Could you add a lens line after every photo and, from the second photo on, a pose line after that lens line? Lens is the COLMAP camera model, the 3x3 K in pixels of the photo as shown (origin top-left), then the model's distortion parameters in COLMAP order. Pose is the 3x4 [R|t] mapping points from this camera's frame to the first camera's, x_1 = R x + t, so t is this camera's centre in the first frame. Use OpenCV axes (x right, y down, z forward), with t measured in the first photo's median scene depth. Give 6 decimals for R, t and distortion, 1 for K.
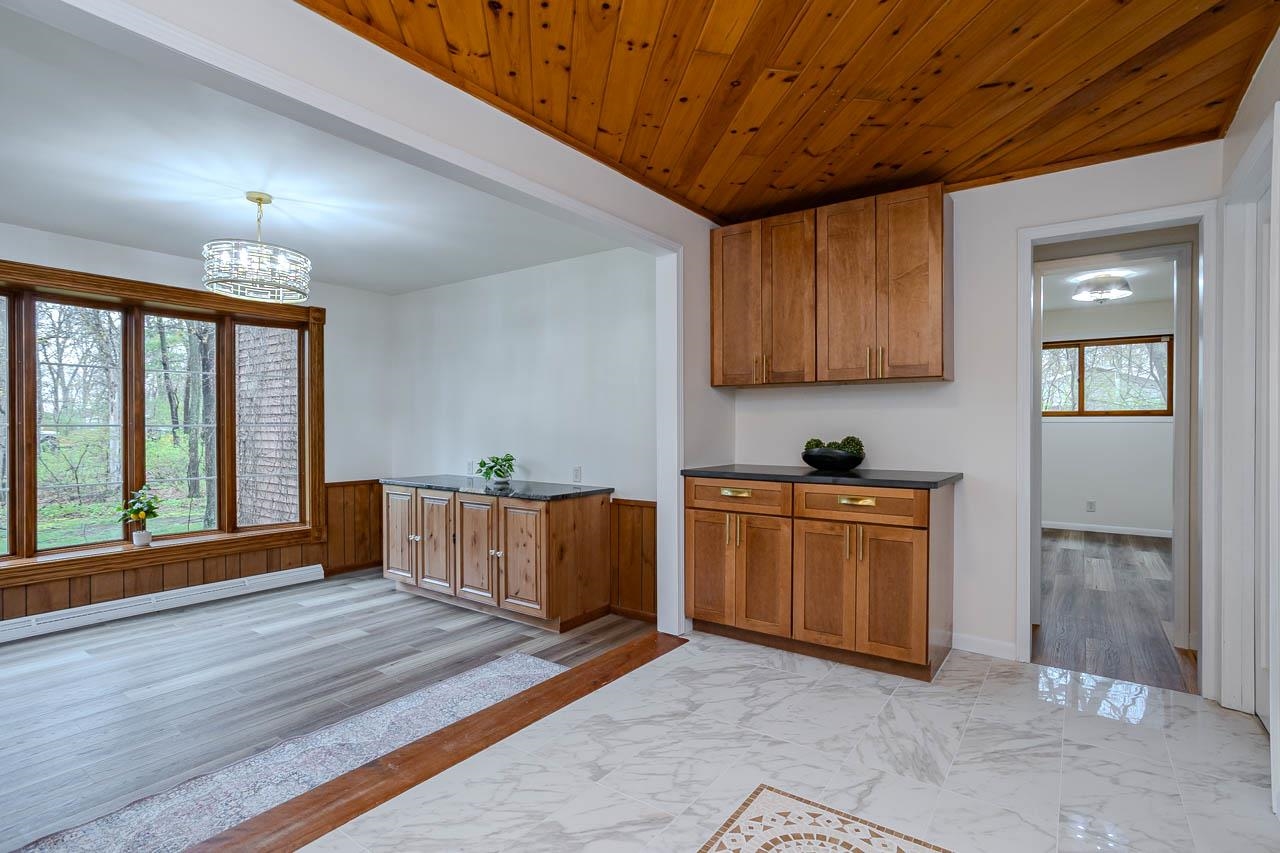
lens RADIAL K [[603.3, 0, 632.3], [0, 603.3, 426.3], [0, 0, 1]] dist [-0.054200, 0.022383]
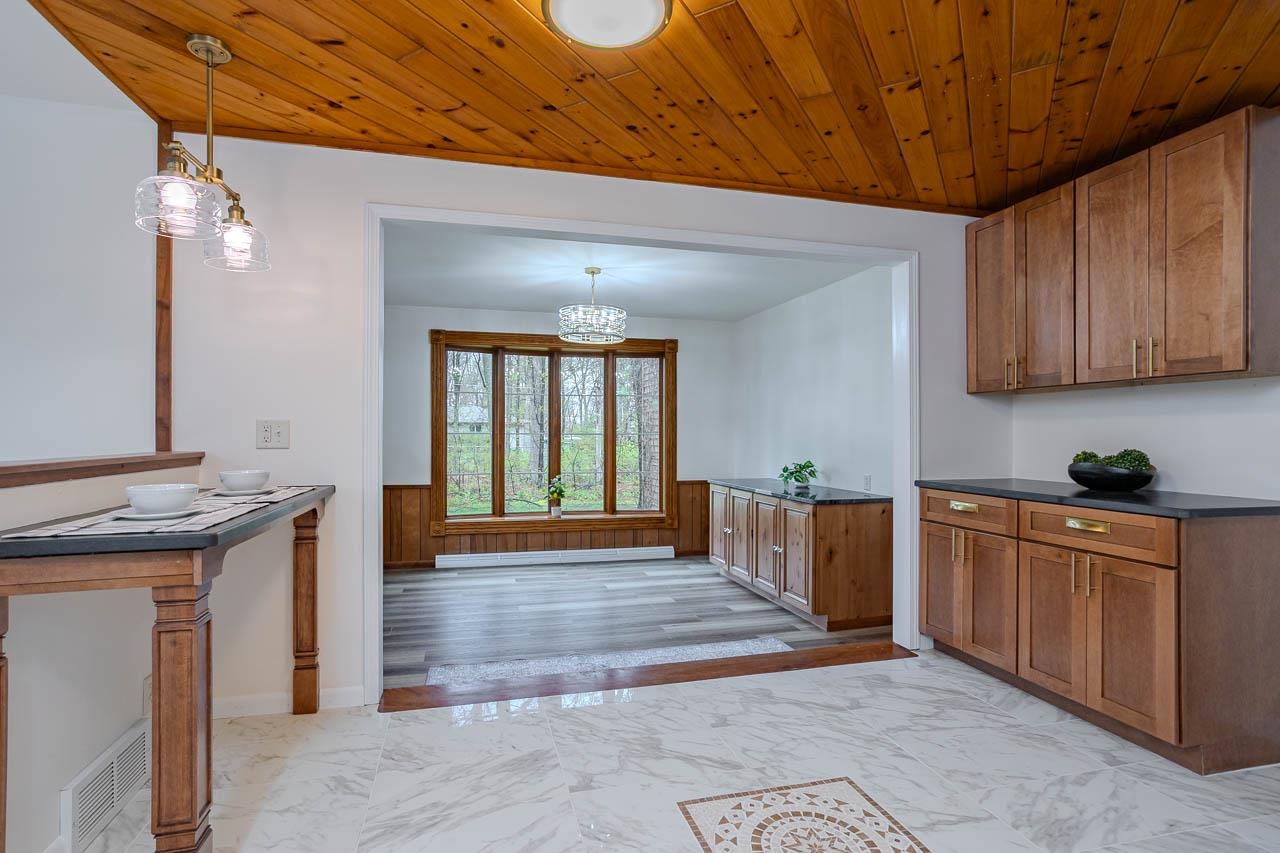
lens RADIAL K [[603.3, 0, 648.5], [0, 603.3, 426.0], [0, 0, 1]] dist [-0.054200, 0.022383]
pose [[0.783051, -0.004944, -0.621937, 0.323921], [-0.004230, 0.999903, -0.013274, -0.001334], [0.621943, 0.013025, 0.782954, -0.025759]]
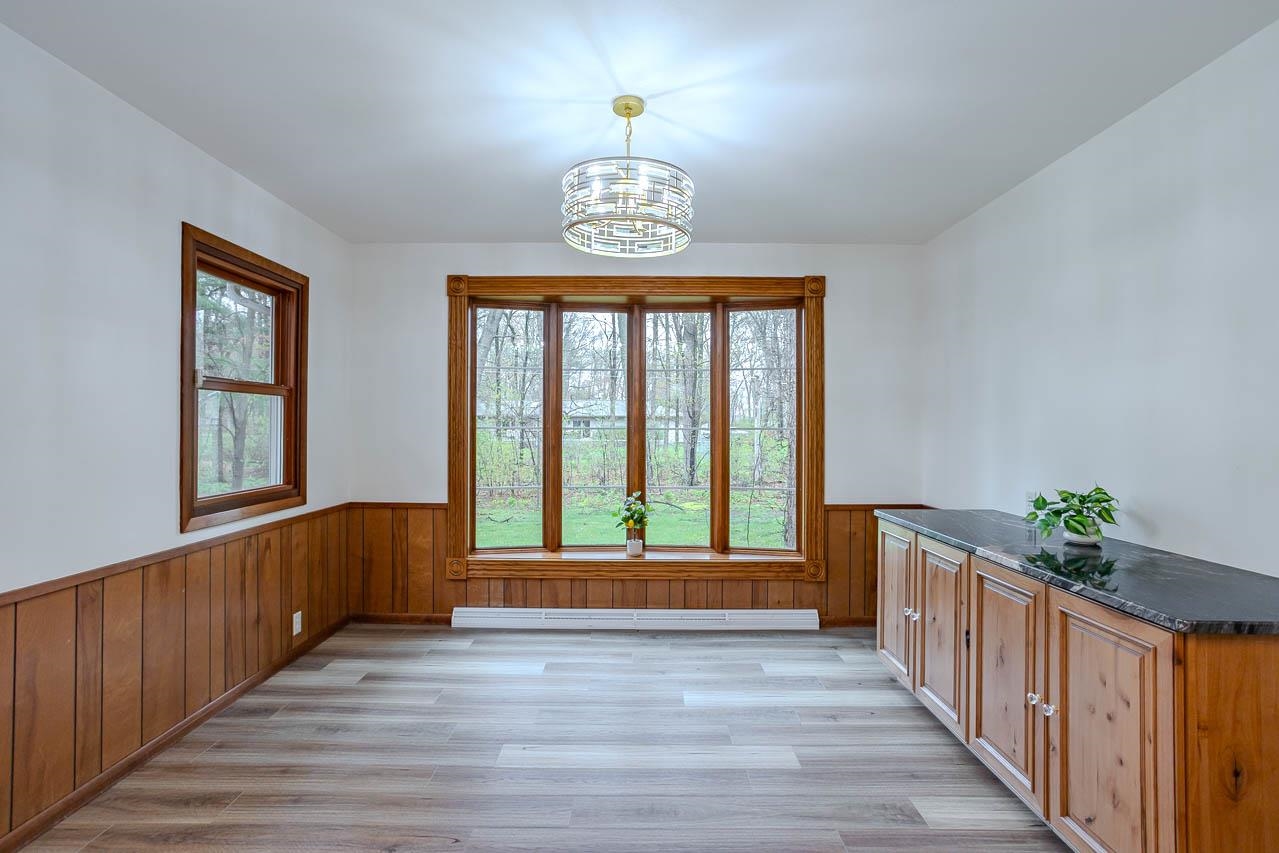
lens RADIAL K [[602.8, 0, 662.3], [0, 602.8, 424.4], [0, 0, 1]] dist [-0.054200, 0.022383]
pose [[0.599851, 0.000249, -0.800112, -0.039923], [-0.003660, 0.999990, -0.002432, -0.006792], [0.800103, 0.004388, 0.599846, 0.559904]]
